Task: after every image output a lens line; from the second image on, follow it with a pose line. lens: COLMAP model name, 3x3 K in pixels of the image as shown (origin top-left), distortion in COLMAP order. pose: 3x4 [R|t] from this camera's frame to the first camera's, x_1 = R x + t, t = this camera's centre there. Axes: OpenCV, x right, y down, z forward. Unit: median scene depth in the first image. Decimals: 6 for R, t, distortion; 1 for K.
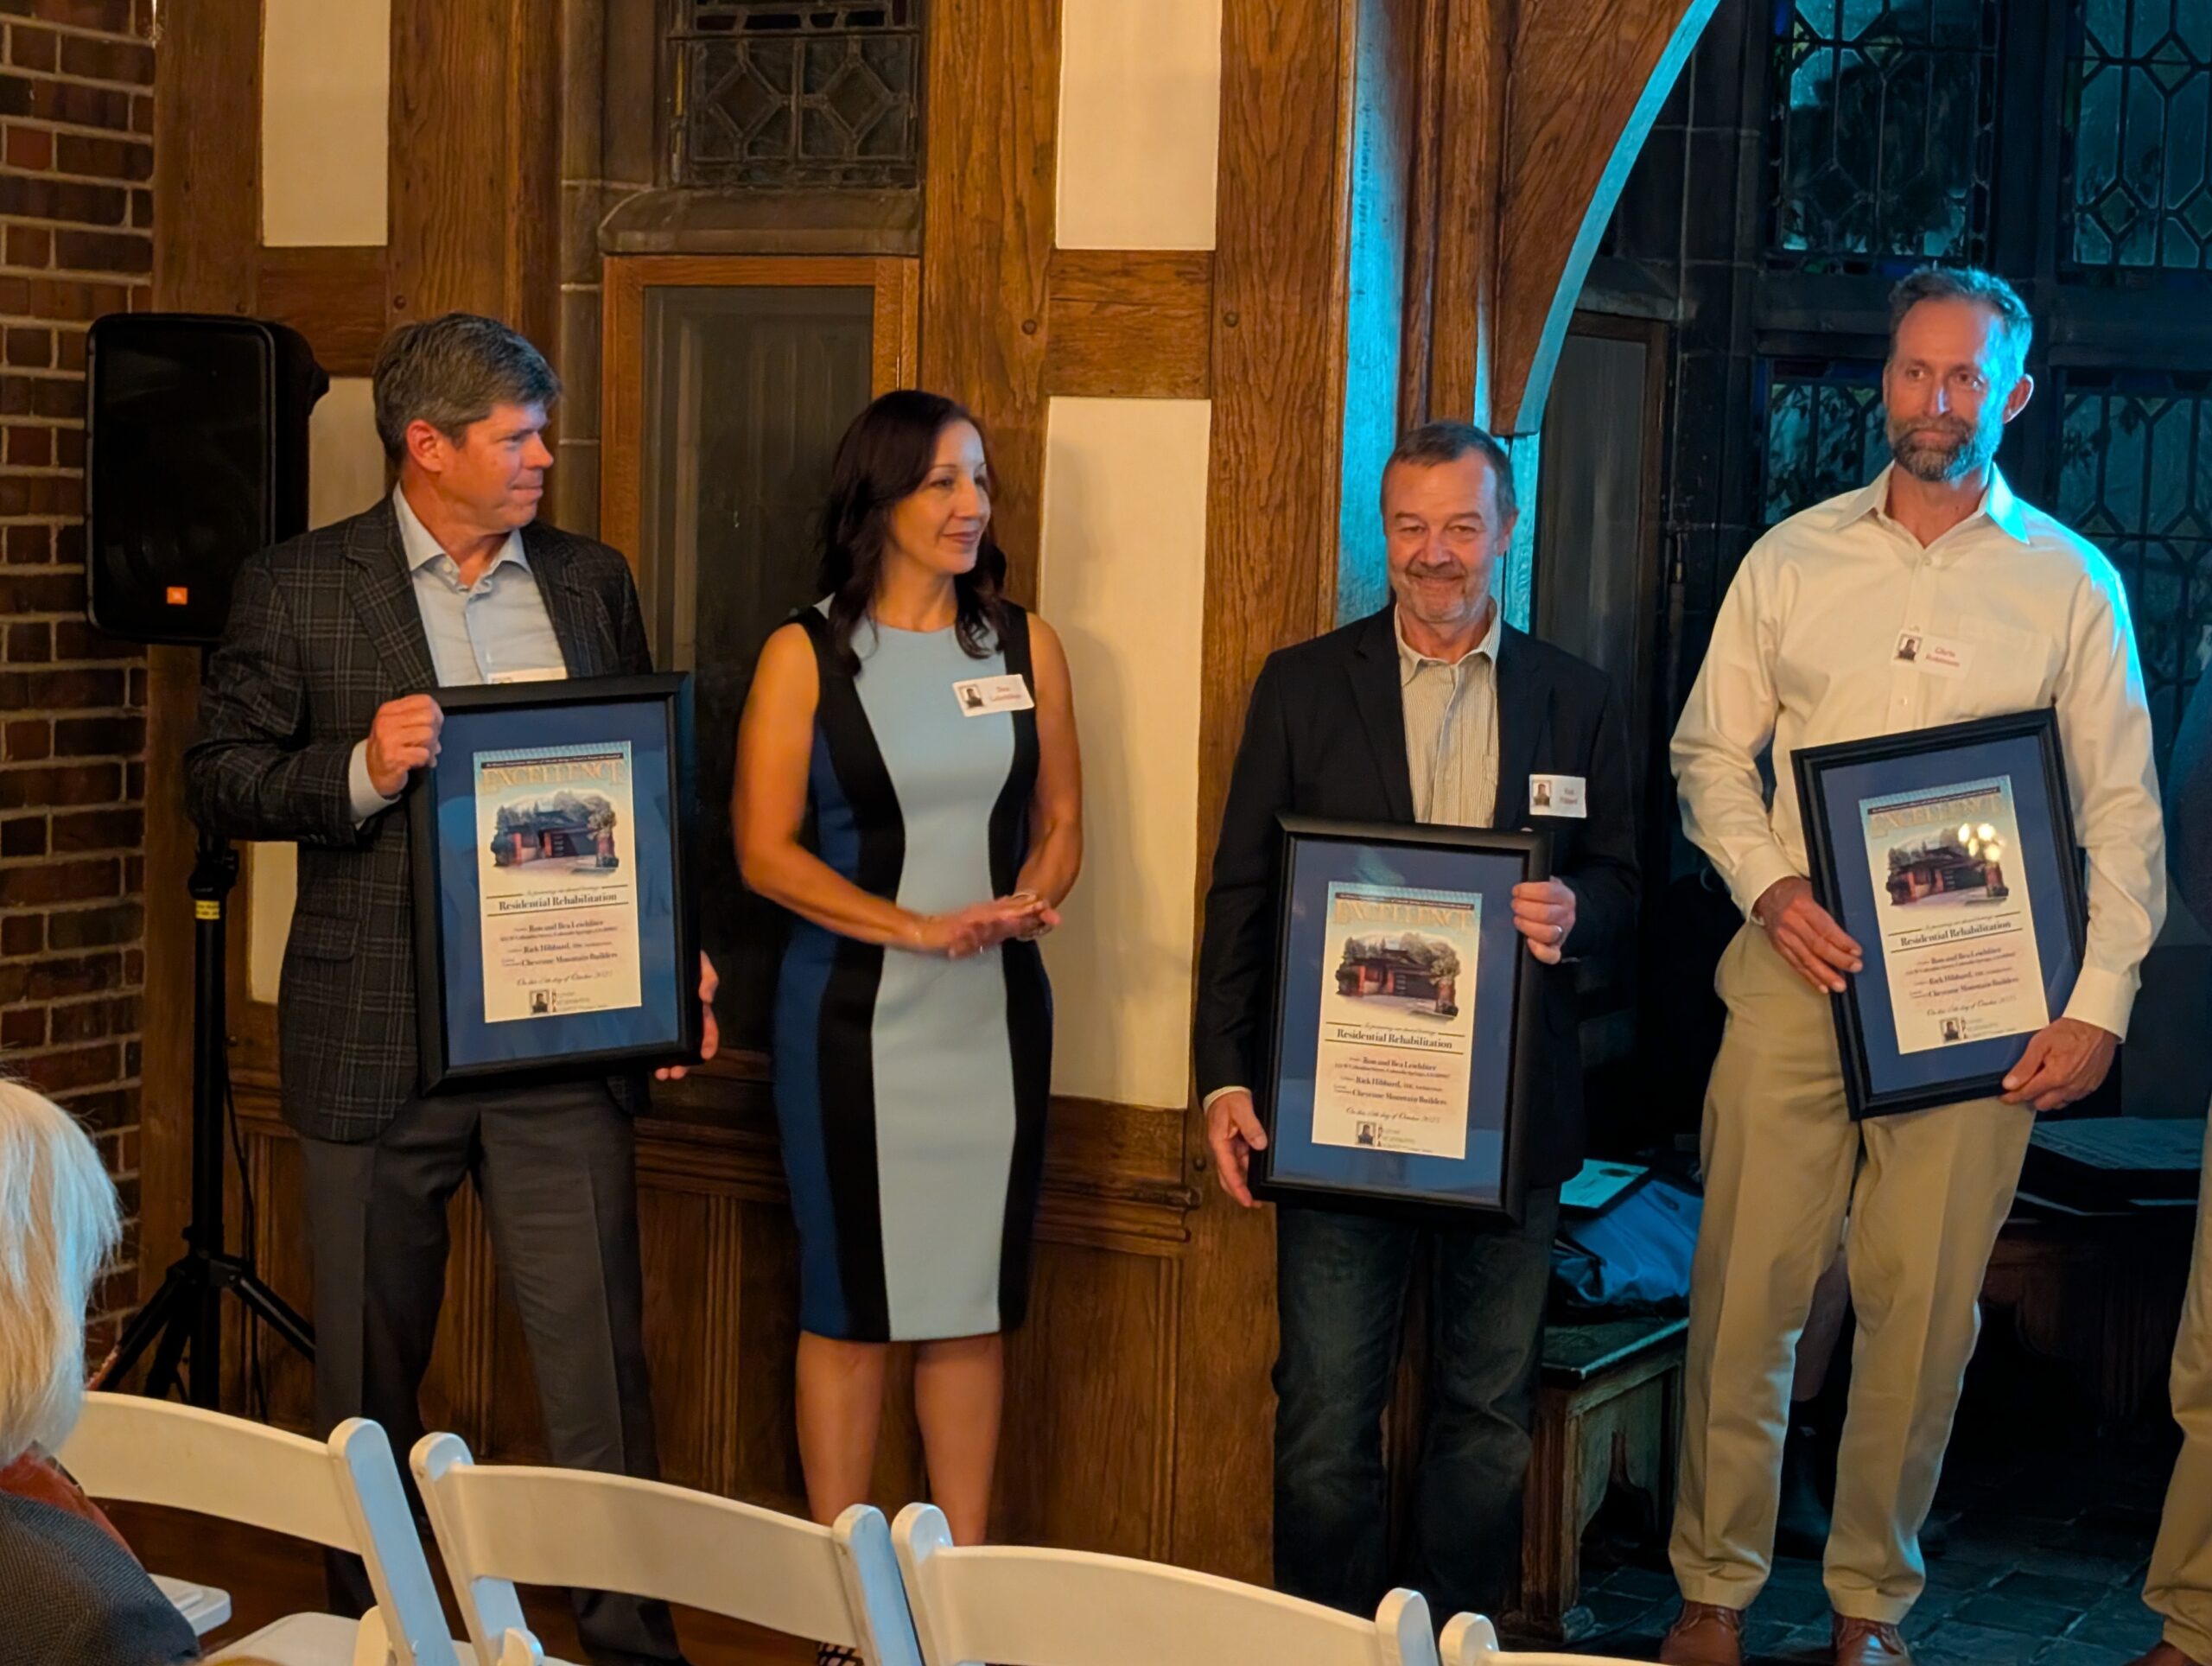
lens RADIAL K [[3866.1, 0, 1132.1], [0, 3866.1, 808.0], [0, 0, 1]] dist [0.260733, -1.254383]
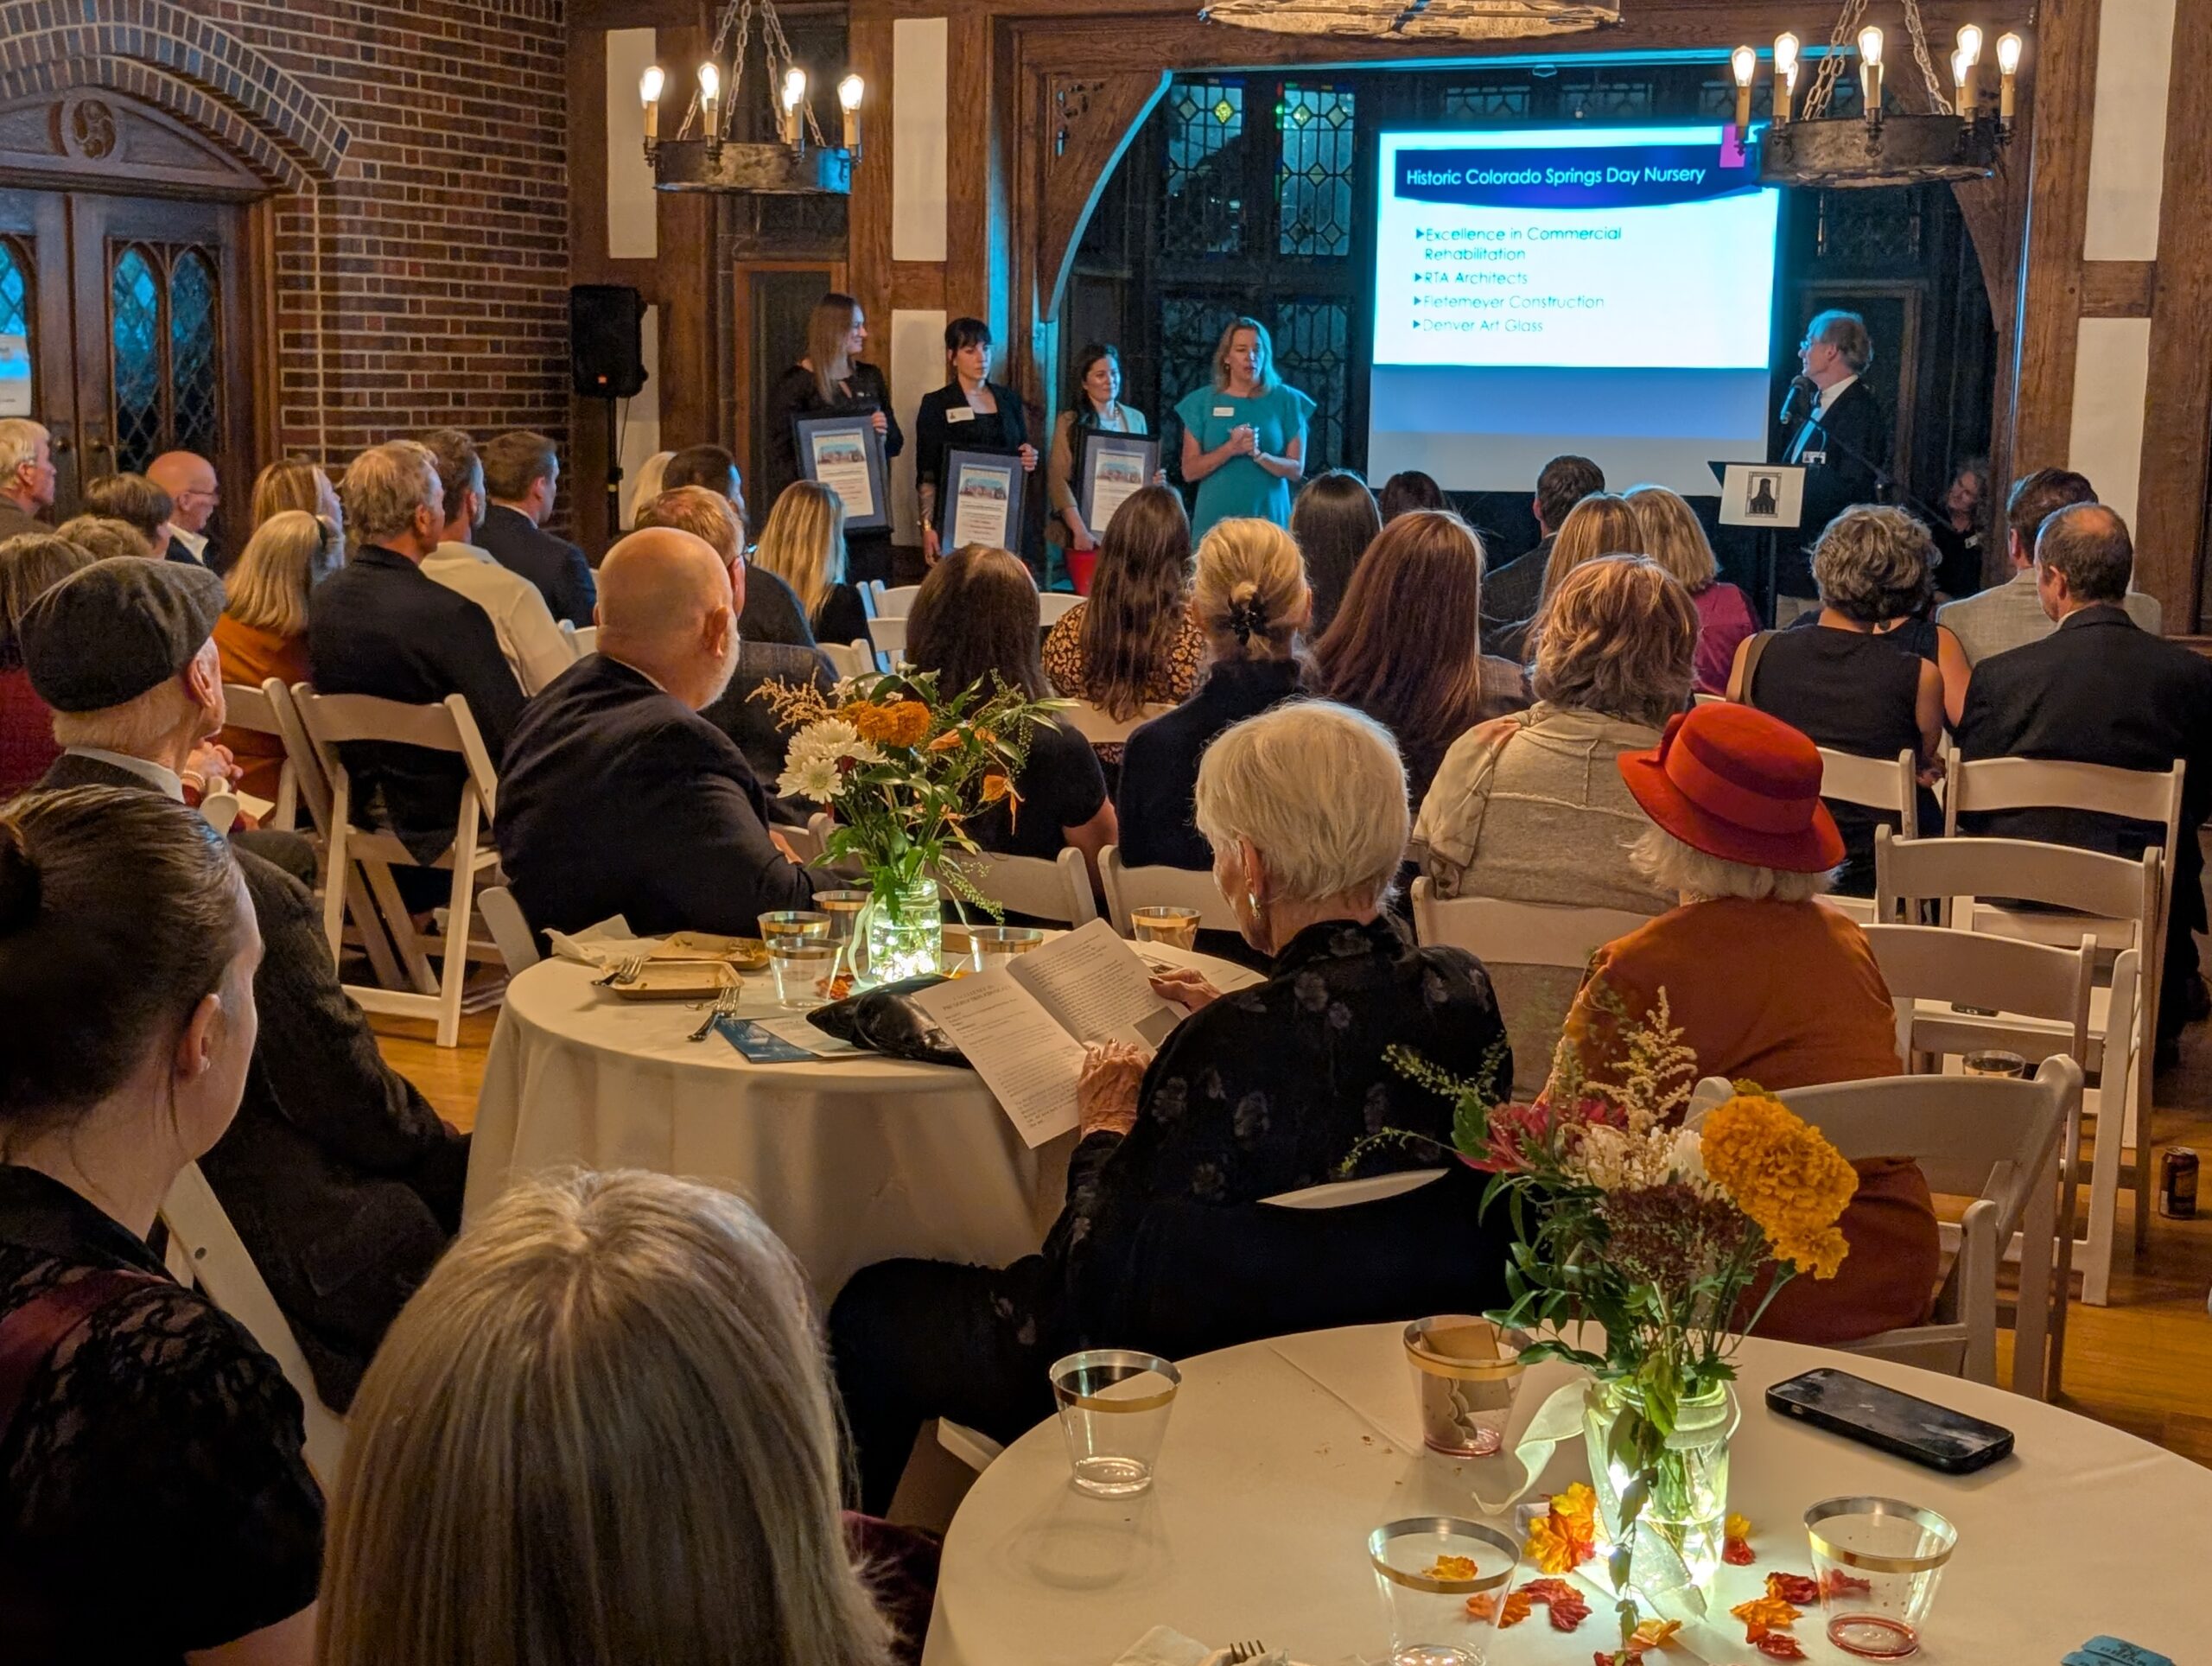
lens RADIAL K [[2846.7, 0, 1106.0], [0, 2846.7, 833.0], [0, 0, 1]] dist [0.120102, -0.426216]
pose [[0.997844, -0.021128, 0.062131, -0.002418], [0.016104, 0.996642, 0.080281, 0.122541], [-0.063619, -0.079108, 0.994834, -1.240039]]
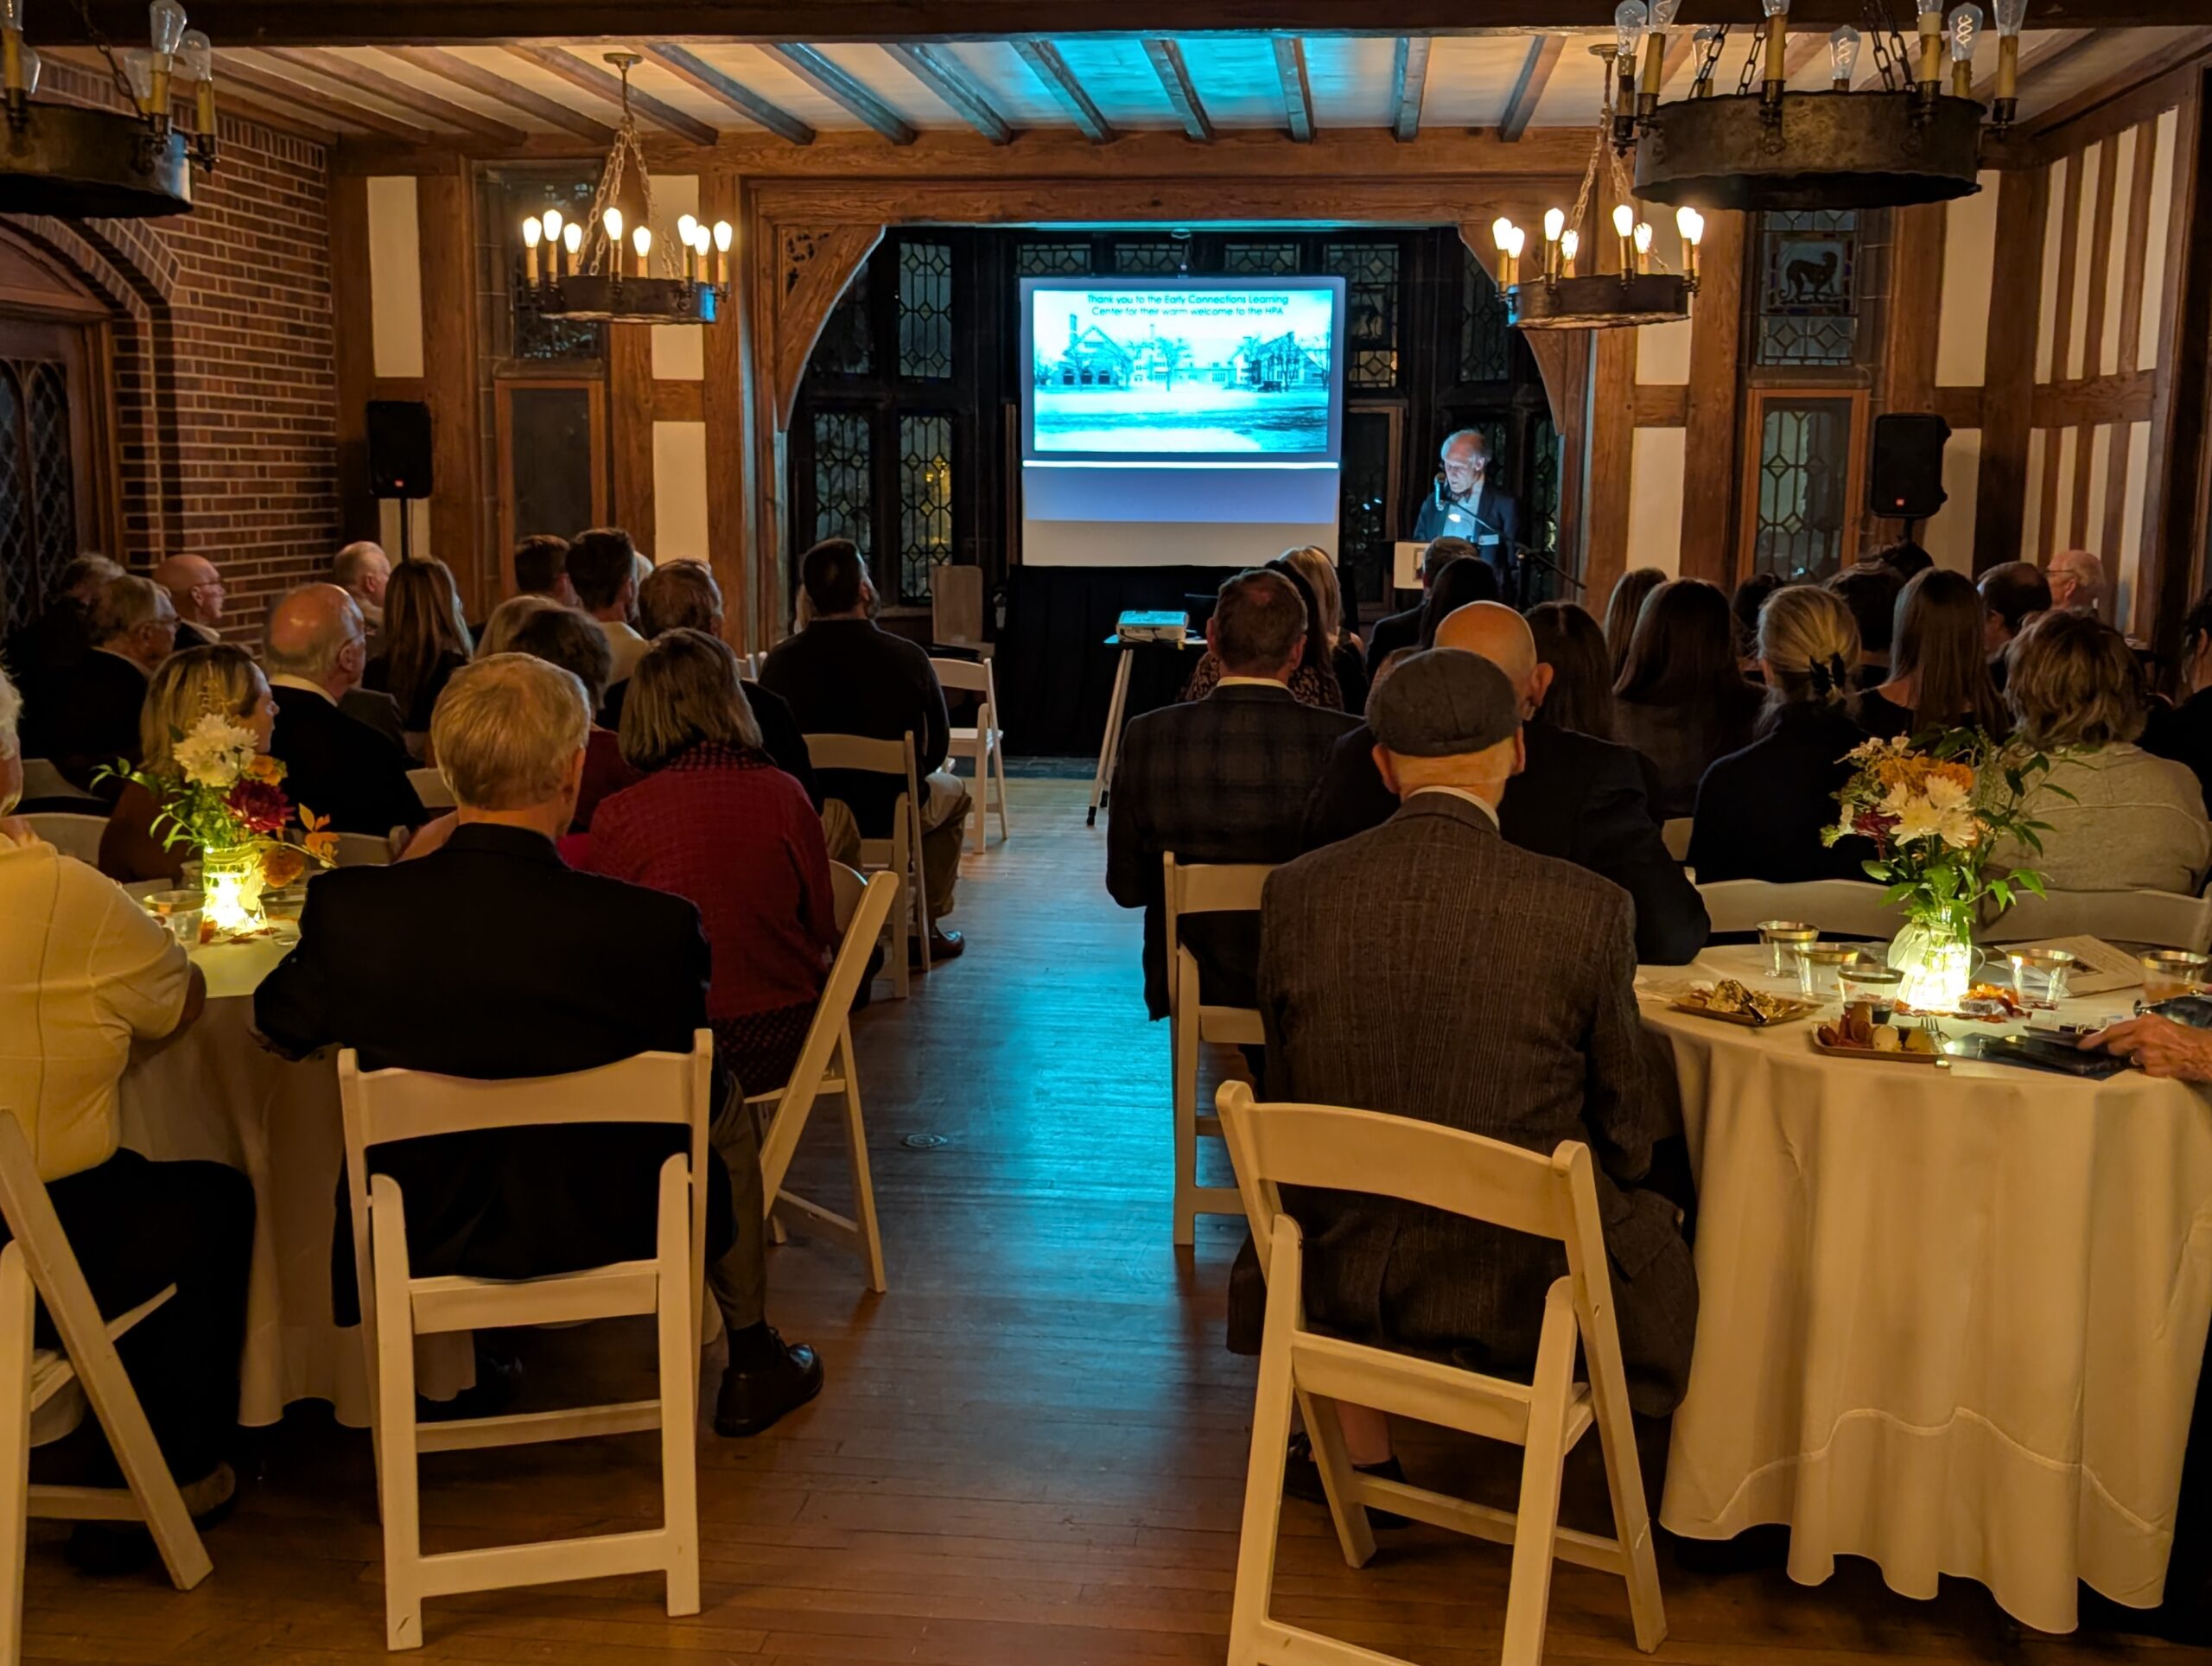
lens RADIAL K [[2238.2, 0, 1107.8], [0, 2238.2, 845.8], [0, 0, 1]] dist [0.017709, -0.012354]
pose [[0.925425, -0.081954, 0.369962, -0.422946], [0.049007, 0.994018, 0.097609, 0.098633], [-0.375748, -0.072199, 0.923905, -1.063518]]
